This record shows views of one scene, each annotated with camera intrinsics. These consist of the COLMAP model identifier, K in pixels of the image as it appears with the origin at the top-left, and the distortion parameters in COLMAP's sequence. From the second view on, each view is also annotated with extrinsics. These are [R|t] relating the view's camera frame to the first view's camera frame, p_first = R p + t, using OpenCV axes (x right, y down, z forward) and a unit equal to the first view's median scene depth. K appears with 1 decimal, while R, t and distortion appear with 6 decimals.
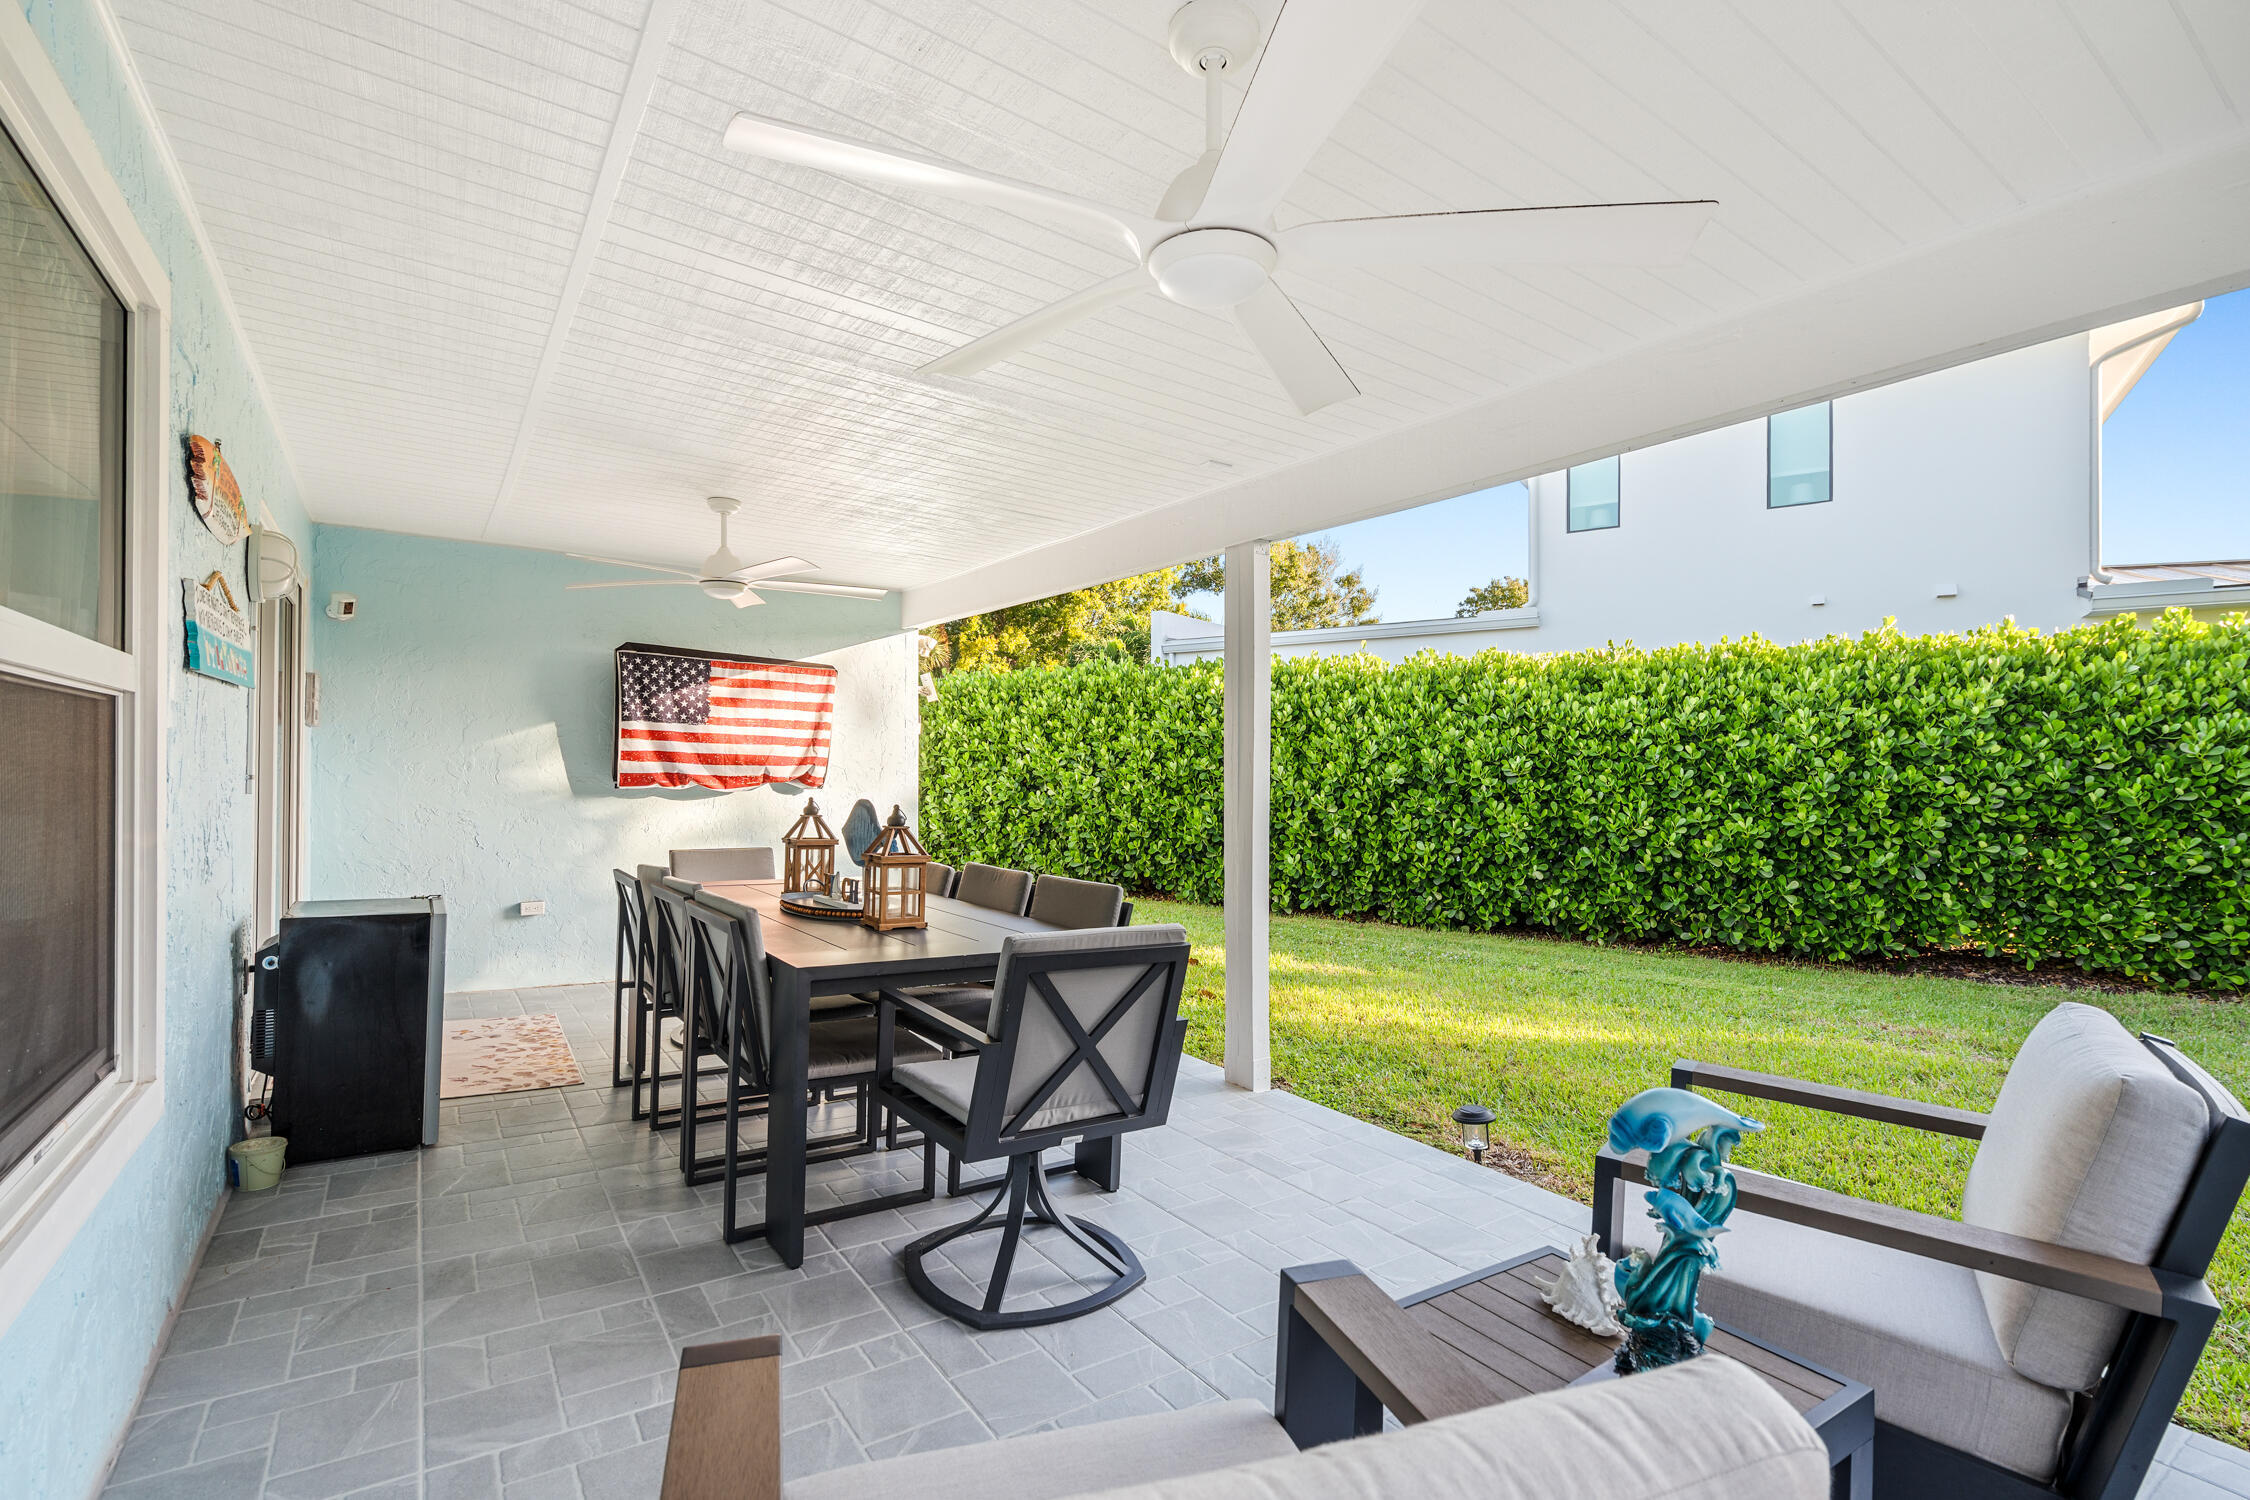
lens RADIAL K [[1017.9, 0, 1118.3], [0, 1017.9, 752.8], [0, 0, 1]] dist [0.000761, 0.000458]
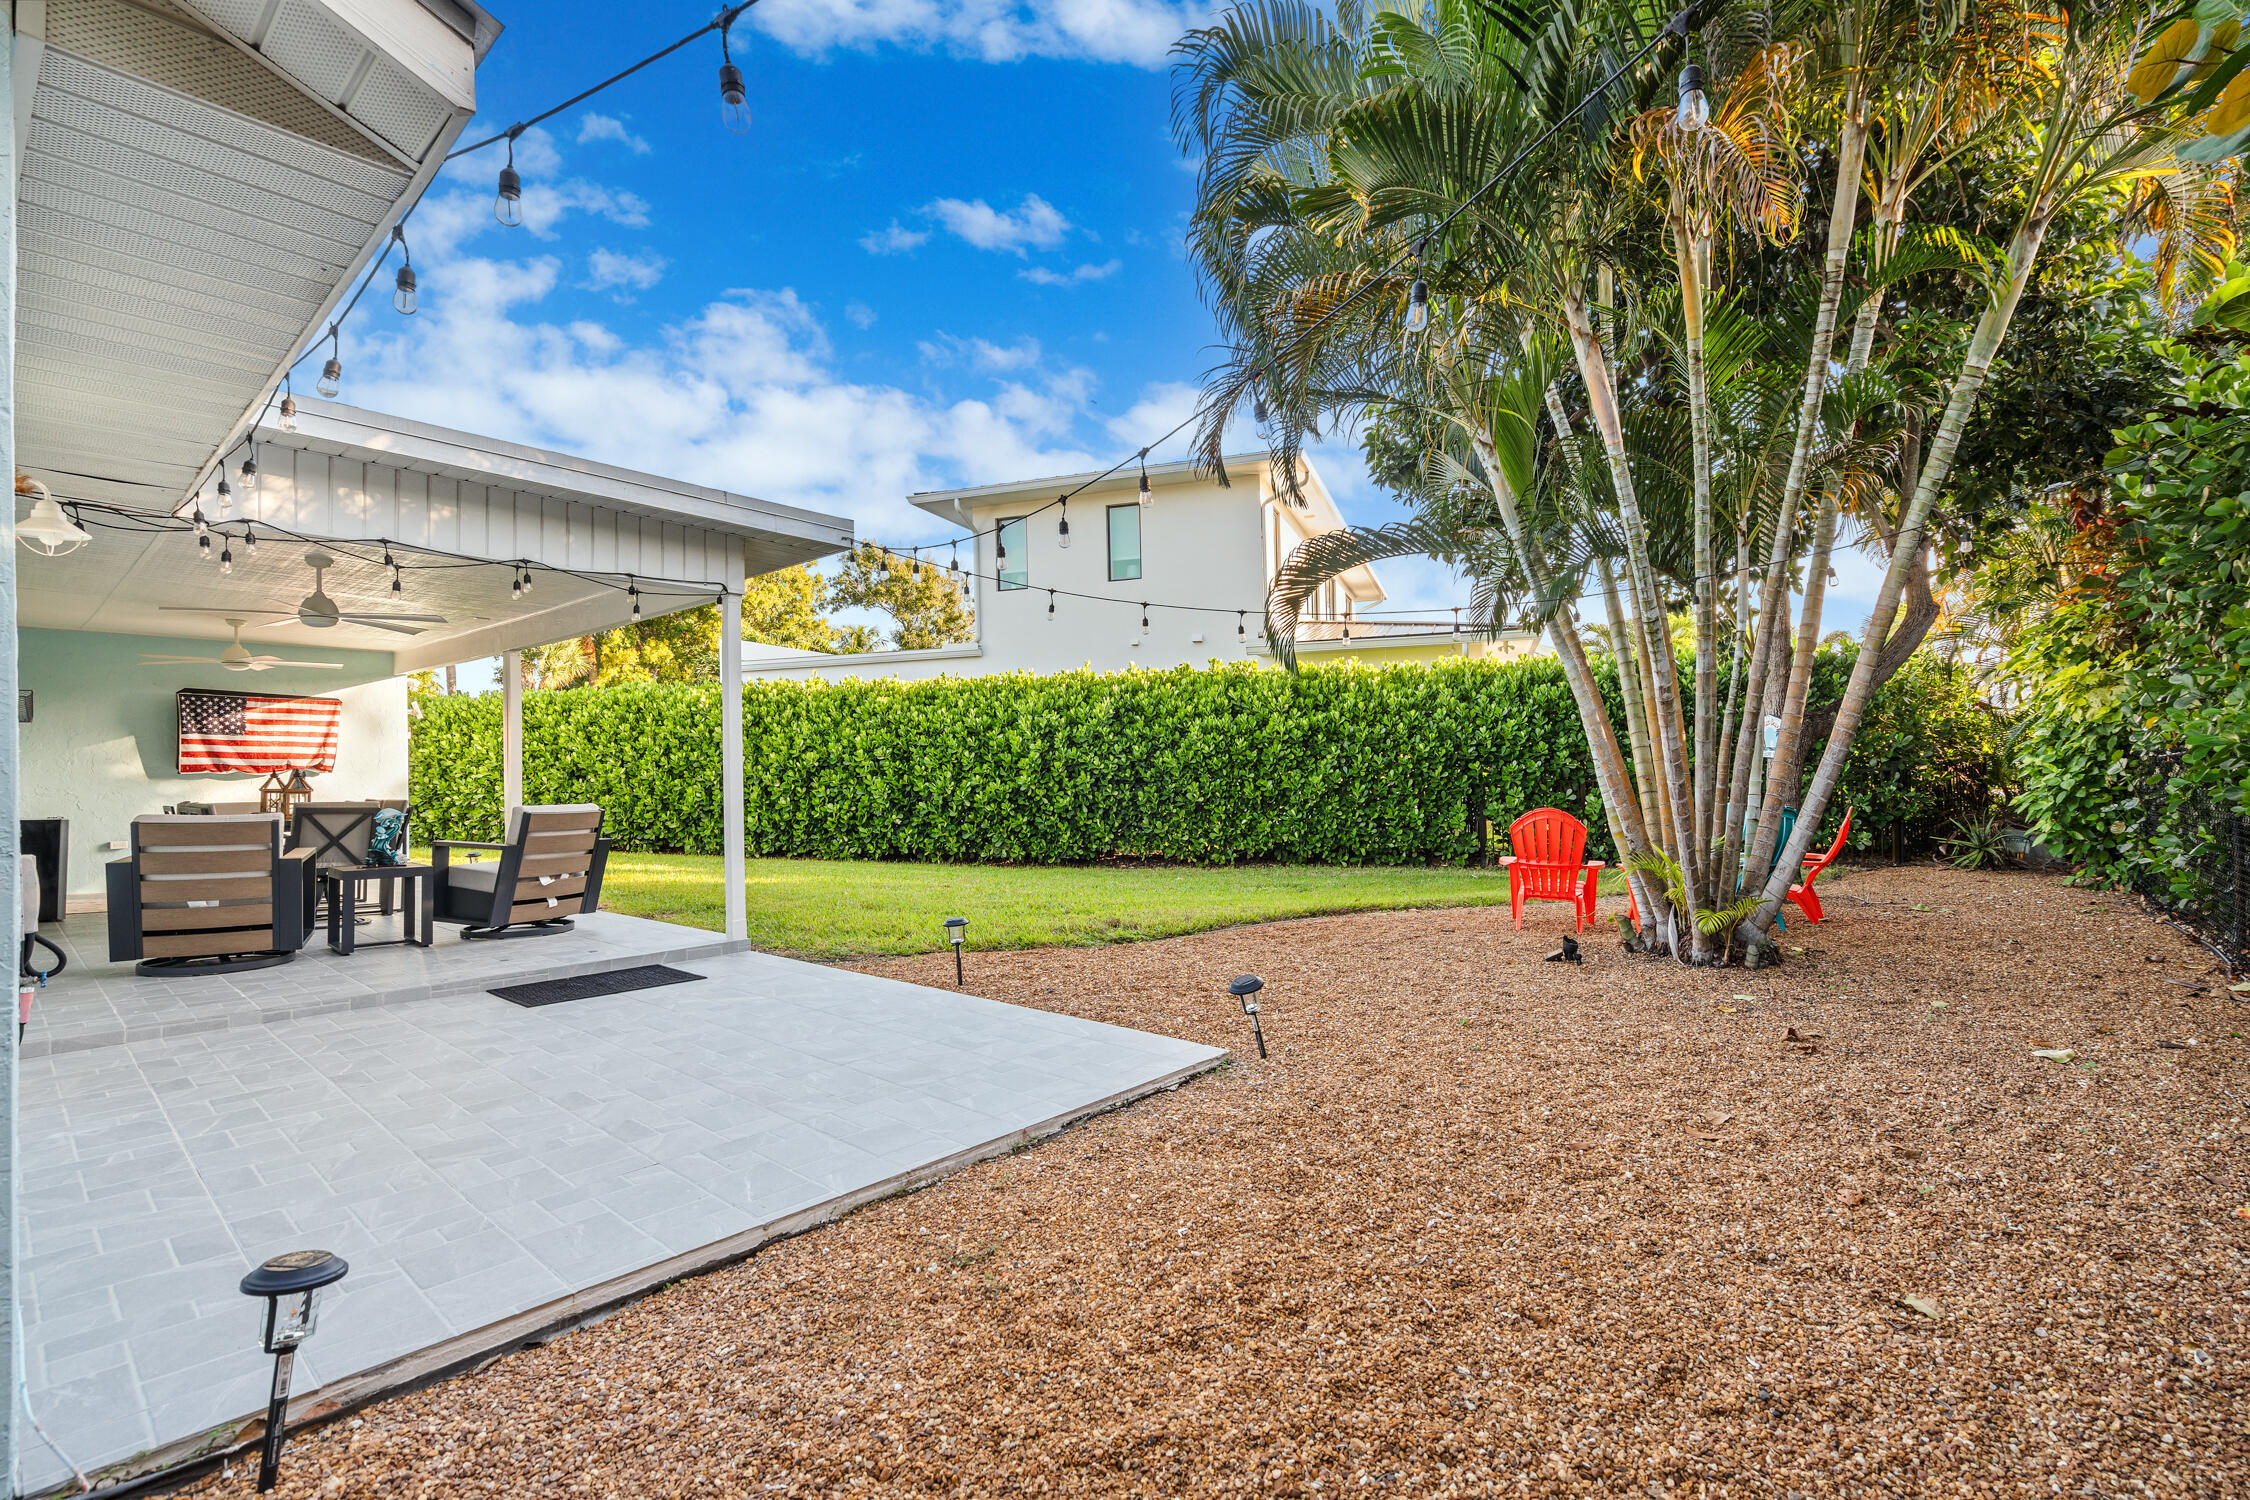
lens RADIAL K [[1017.9, 0, 1133.1], [0, 1017.9, 747.8], [0, 0, 1]] dist [0.000761, 0.000458]
pose [[0.968117, -0.018725, 0.249797, 0.395726], [0.019582, 0.999808, -0.000945, 0.015418], [-0.249731, 0.005806, 0.968298, -0.661821]]
